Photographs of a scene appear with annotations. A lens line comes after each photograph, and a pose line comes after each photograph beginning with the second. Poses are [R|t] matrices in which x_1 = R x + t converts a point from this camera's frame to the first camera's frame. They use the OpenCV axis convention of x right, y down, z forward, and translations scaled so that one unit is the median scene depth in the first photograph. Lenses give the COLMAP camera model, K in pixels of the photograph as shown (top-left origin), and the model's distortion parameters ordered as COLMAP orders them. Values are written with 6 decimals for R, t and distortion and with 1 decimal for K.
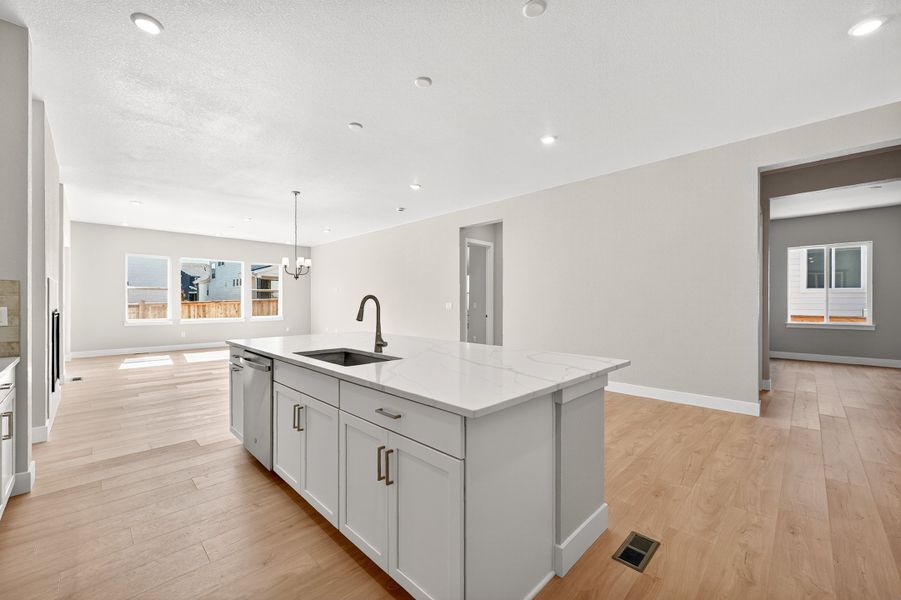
lens RADIAL K [[362.2, 0, 450.5], [0, 362.2, 300.0], [0, 0, 1]] dist [0.000082, 0.000028]
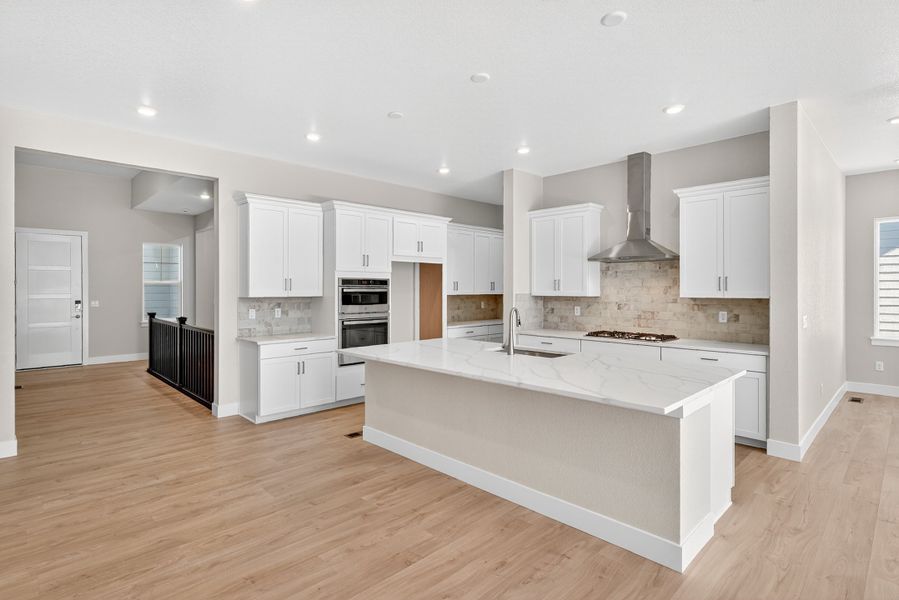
lens RADIAL K [[455.5, 0, 448.8], [0, 455.5, 291.2], [0, 0, 1]] dist [-0.000373, 0.000262]
pose [[-0.999847, 0.001191, 0.017478, -0.018223], [0.001202, 0.999999, 0.000647, -0.063523], [-0.017478, 0.000668, -0.999847, 2.231798]]
